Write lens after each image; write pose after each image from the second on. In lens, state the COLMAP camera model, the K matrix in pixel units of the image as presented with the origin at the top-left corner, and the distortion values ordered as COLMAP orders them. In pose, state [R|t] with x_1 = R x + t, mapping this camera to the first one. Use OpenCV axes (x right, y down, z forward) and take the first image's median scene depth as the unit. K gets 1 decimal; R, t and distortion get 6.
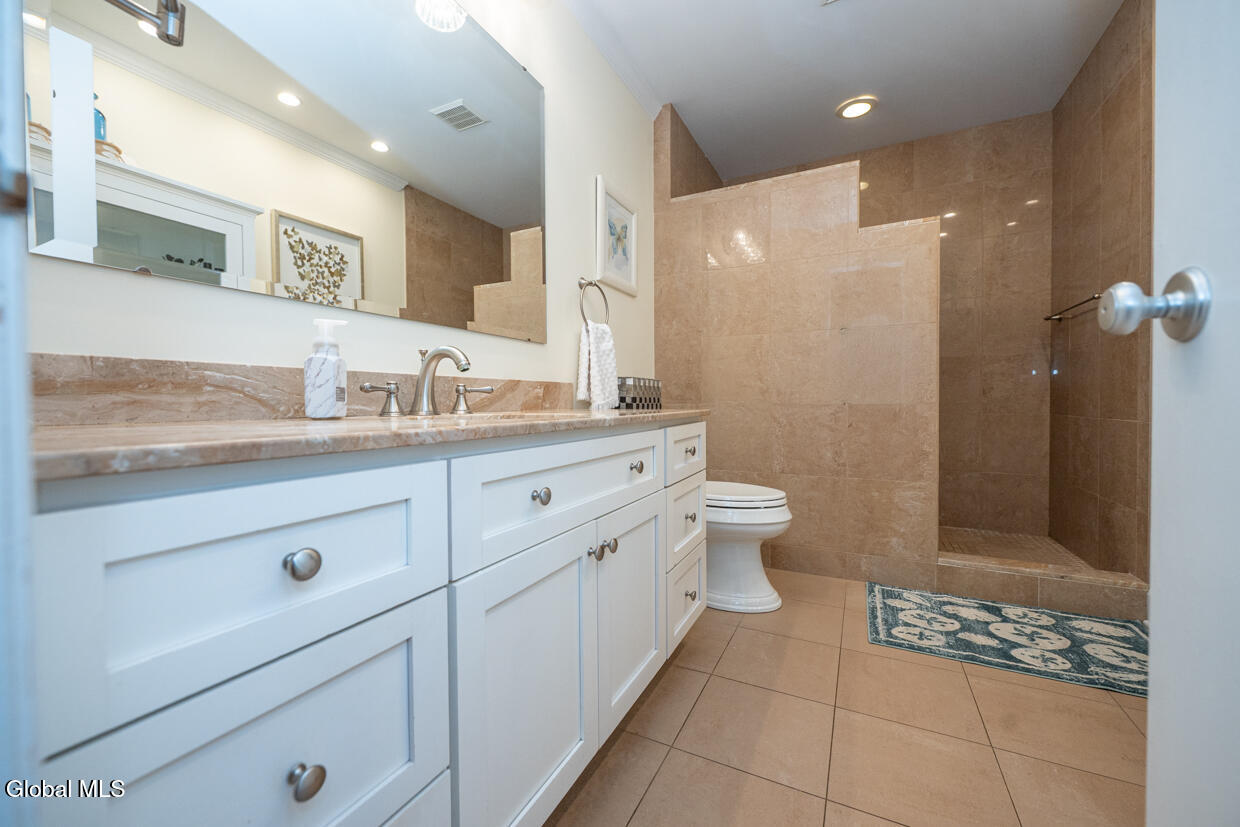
lens RADIAL K [[493.2, 0, 614.3], [0, 493.2, 404.3], [0, 0, 1]] dist [0.005797, -0.000628]
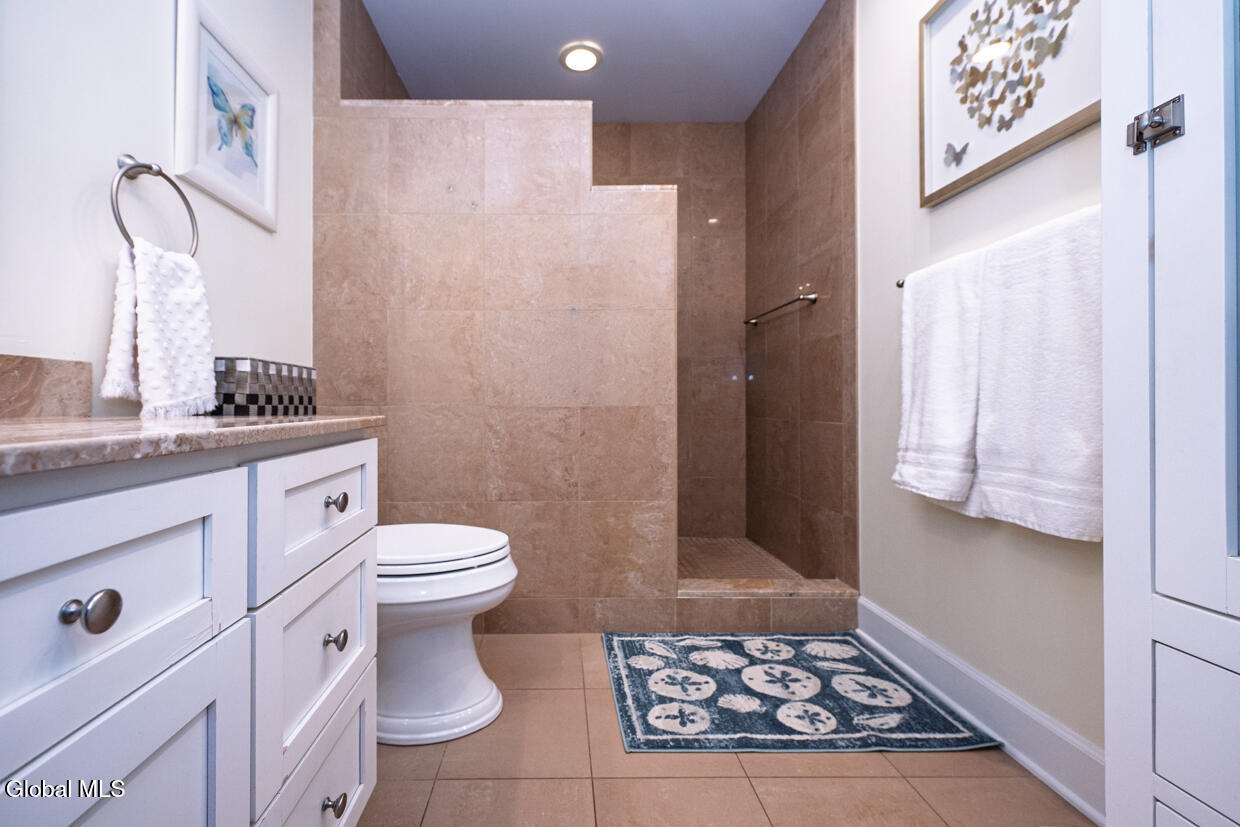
lens RADIAL K [[493.2, 0, 561.5], [0, 493.2, 397.1], [0, 0, 1]] dist [0.005797, -0.000628]
pose [[0.887310, 0.008768, 0.461090, 0.090252], [0.001780, 0.999747, -0.022436, 0.002125], [-0.461170, 0.020729, 0.887070, 0.334876]]
